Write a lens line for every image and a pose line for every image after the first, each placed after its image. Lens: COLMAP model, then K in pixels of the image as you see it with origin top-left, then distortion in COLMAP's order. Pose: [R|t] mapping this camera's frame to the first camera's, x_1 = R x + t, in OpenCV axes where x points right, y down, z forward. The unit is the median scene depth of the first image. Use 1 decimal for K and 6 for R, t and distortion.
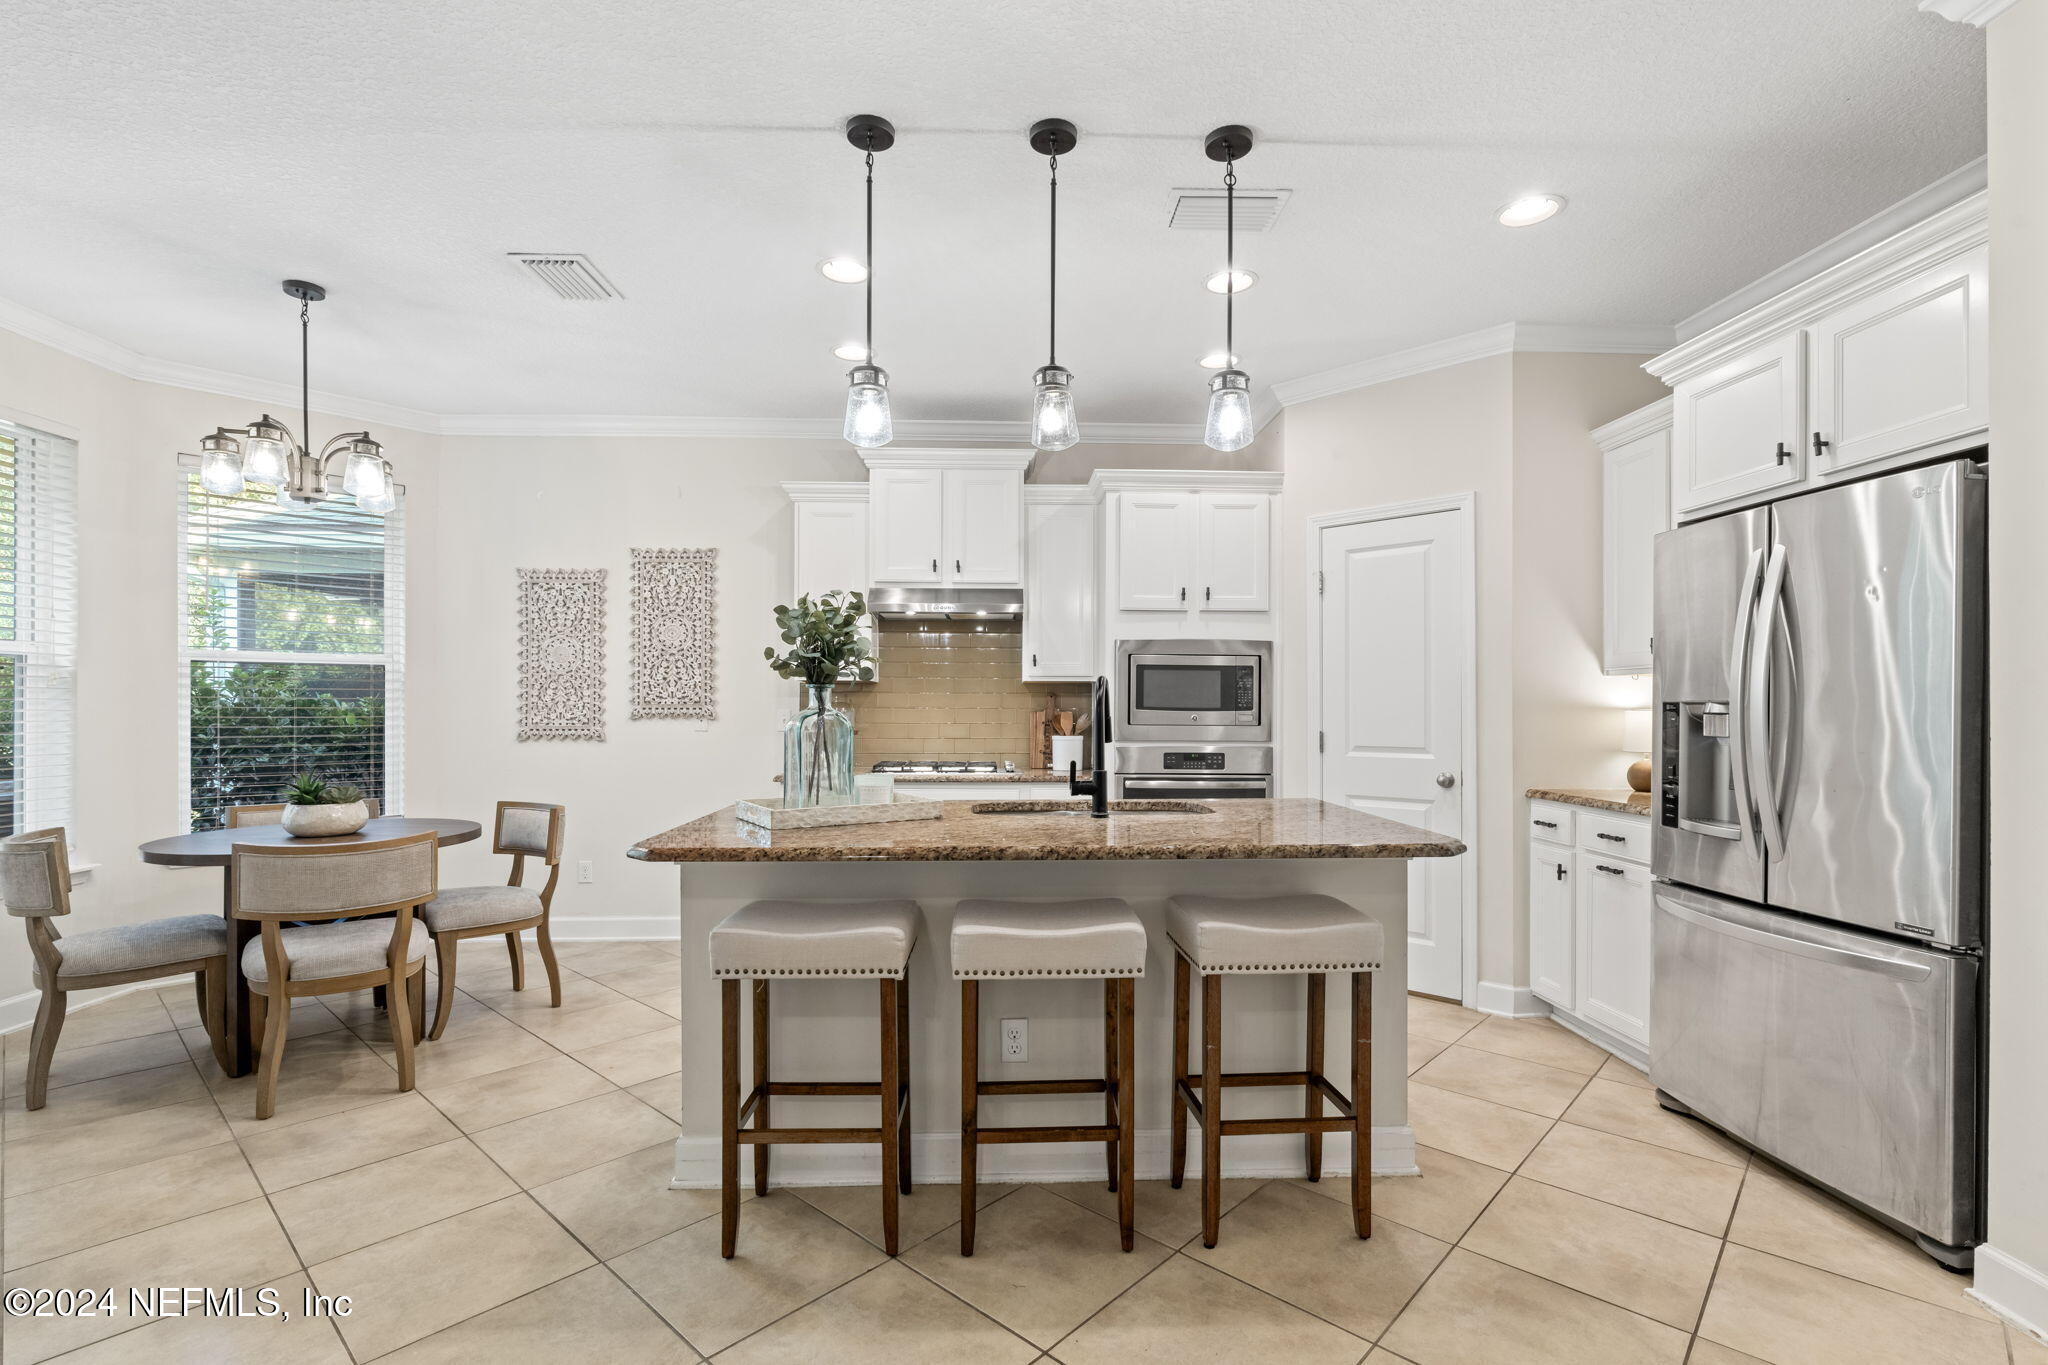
lens RADIAL K [[935.6, 0, 1022.6], [0, 935.6, 706.7], [0, 0, 1]] dist [-0.001626, -0.000035]
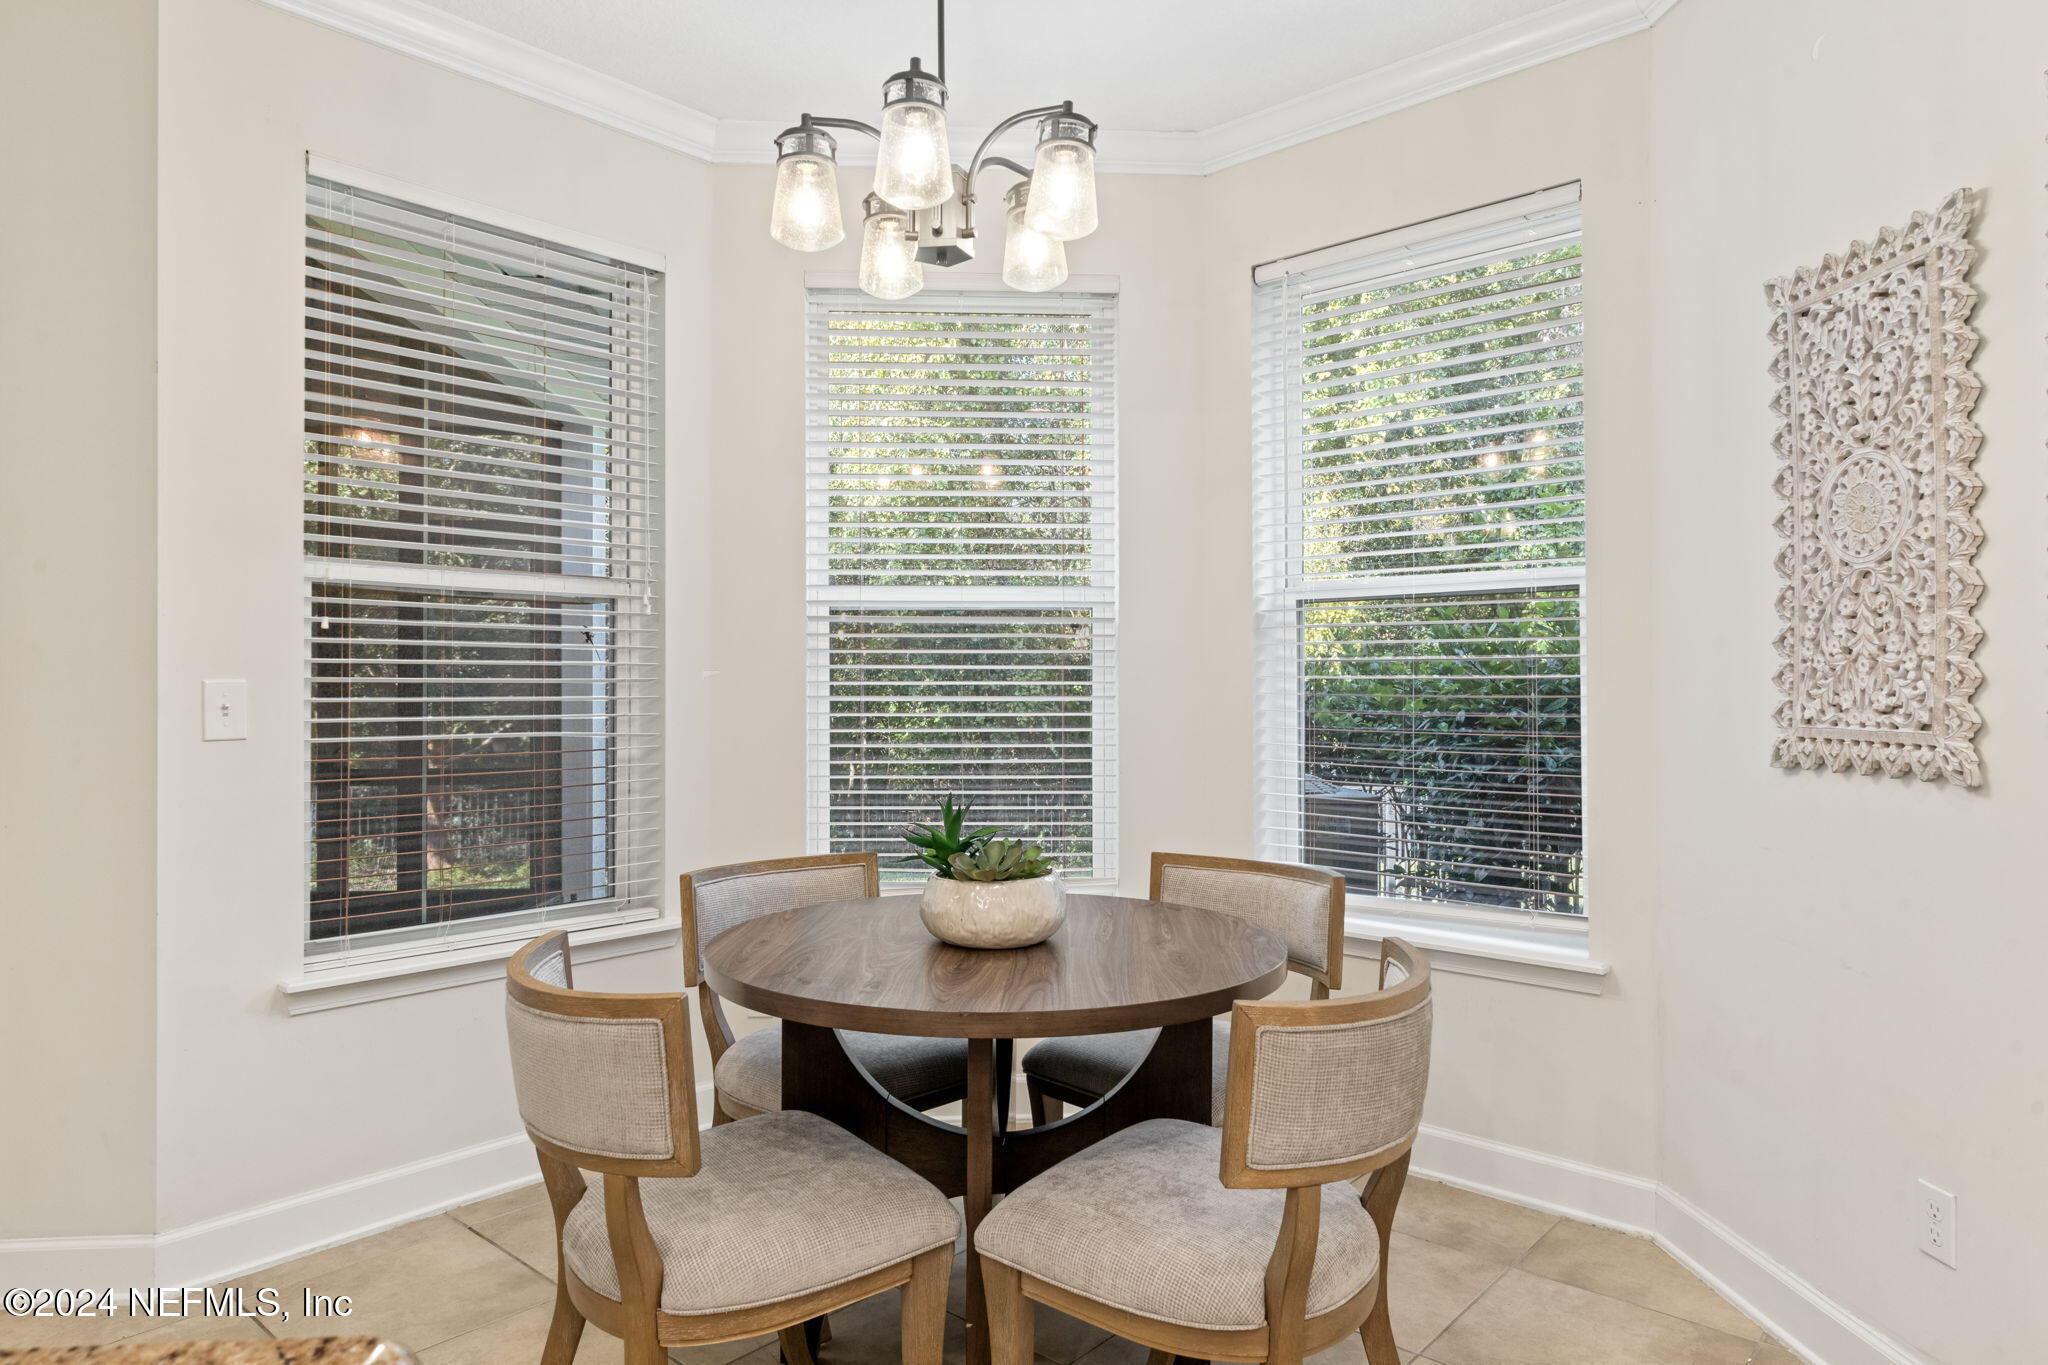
lens RADIAL K [[1240.1, 0, 1022.8], [0, 1240.1, 650.8], [0, 0, 1]] dist [-0.003284, 0.000959]
pose [[0.026784, -0.025951, -0.999304, -0.087691], [0.002466, 0.999662, -0.025894, 0.003739], [0.999638, -0.001770, 0.026839, 0.781517]]
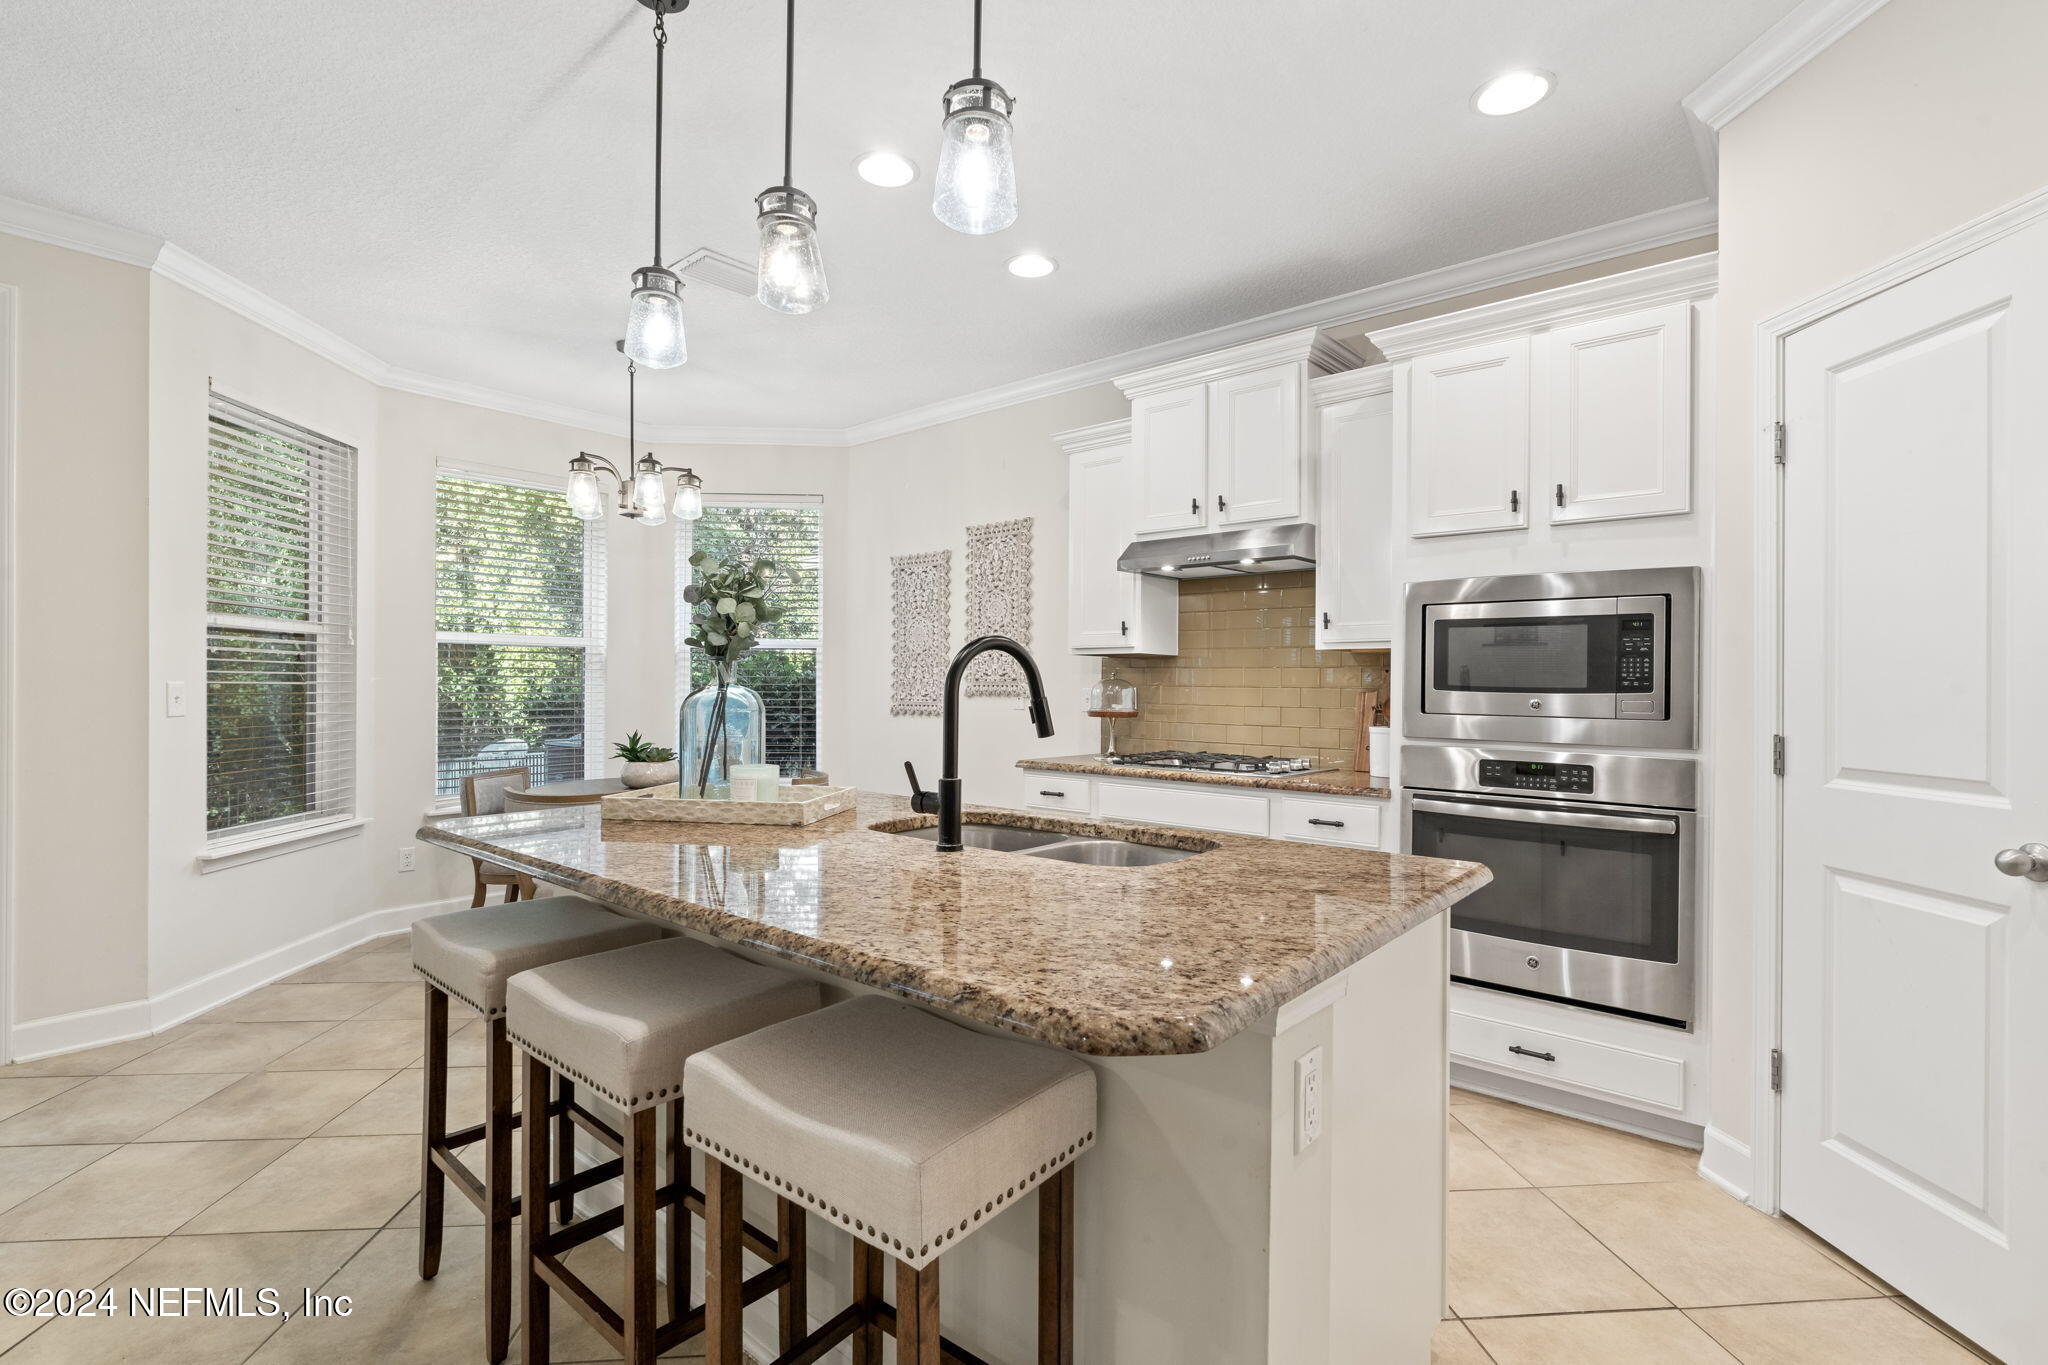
lens RADIAL K [[936.6, 0, 1024.0], [0, 936.6, 682.5], [0, 0, 1]] dist [0.001811, 0.000417]
pose [[0.738834, 0.001262, -0.673886, 0.345722], [-0.003957, 0.999989, -0.002466, 0.000698], [0.673875, 0.004488, 0.738831, 0.330584]]
